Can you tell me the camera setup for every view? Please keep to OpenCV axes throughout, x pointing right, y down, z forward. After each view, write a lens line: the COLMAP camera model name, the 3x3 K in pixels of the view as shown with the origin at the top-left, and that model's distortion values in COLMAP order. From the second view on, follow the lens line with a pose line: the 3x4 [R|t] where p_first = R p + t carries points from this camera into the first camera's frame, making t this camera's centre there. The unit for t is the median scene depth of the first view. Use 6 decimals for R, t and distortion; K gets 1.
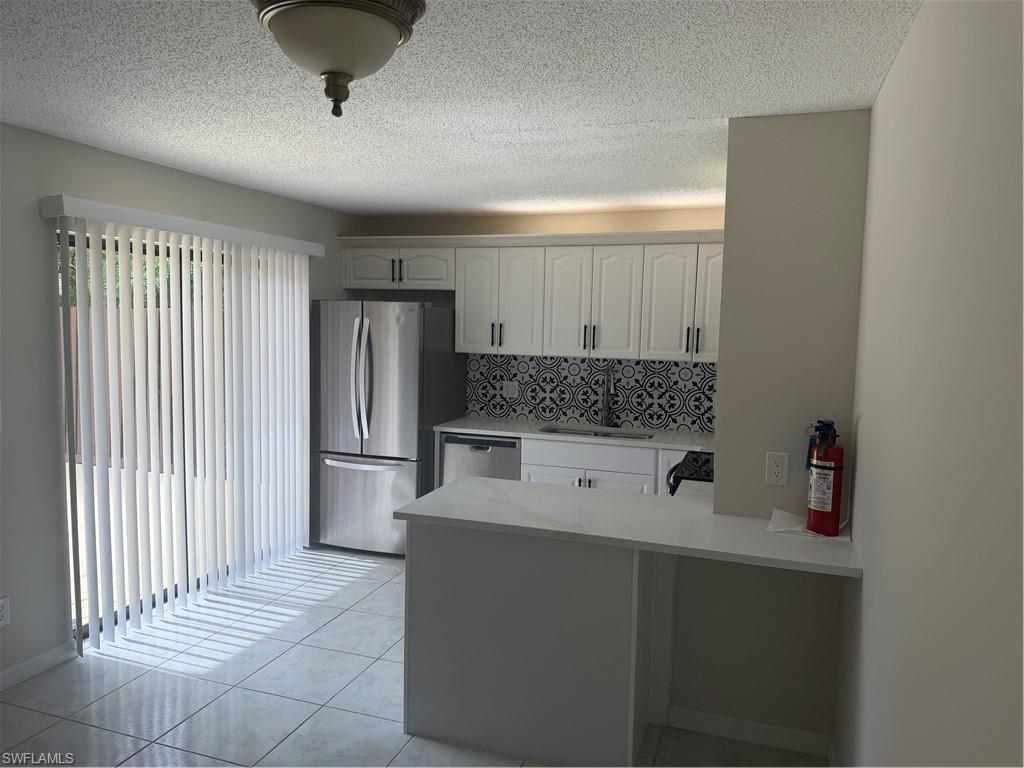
lens RADIAL K [[720.9, 0, 513.7], [0, 720.9, 378.5], [0, 0, 1]] dist [0.121516, -0.178376]
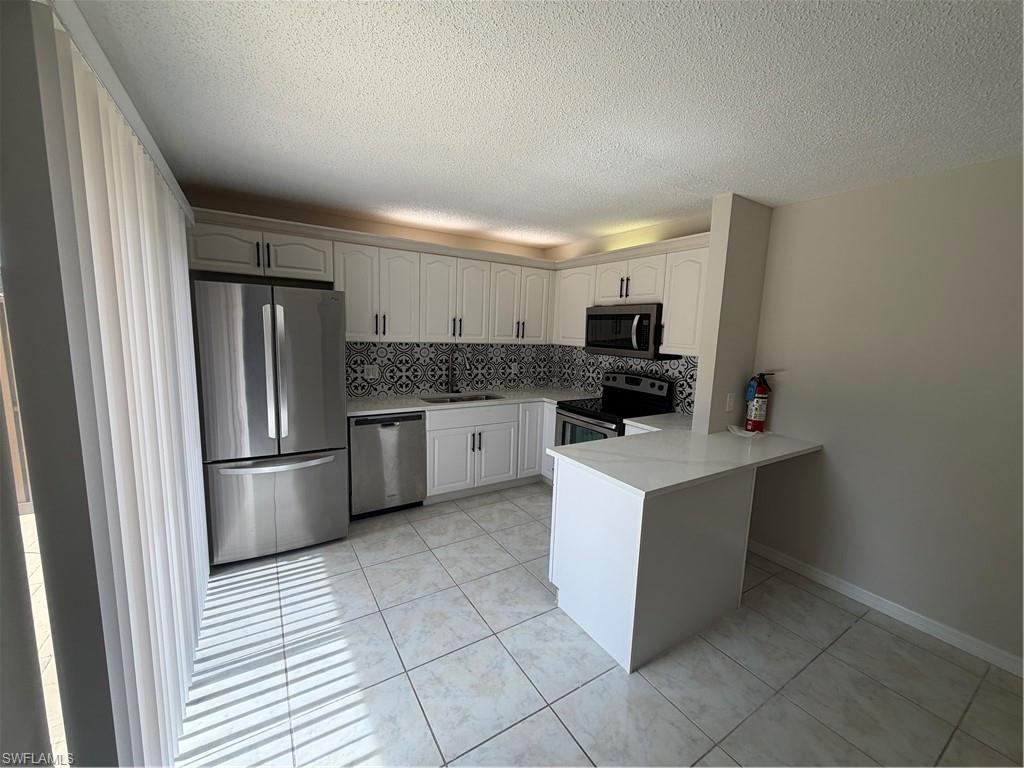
lens RADIAL K [[406.4, 0, 514.2], [0, 406.4, 386.0], [0, 0, 1]] dist [0.000566, 0.000070]
pose [[0.629194, -0.106550, 0.769910, -0.415985], [0.041520, 0.993752, 0.103597, -0.023331], [-0.776139, -0.033216, 0.629687, 0.447183]]
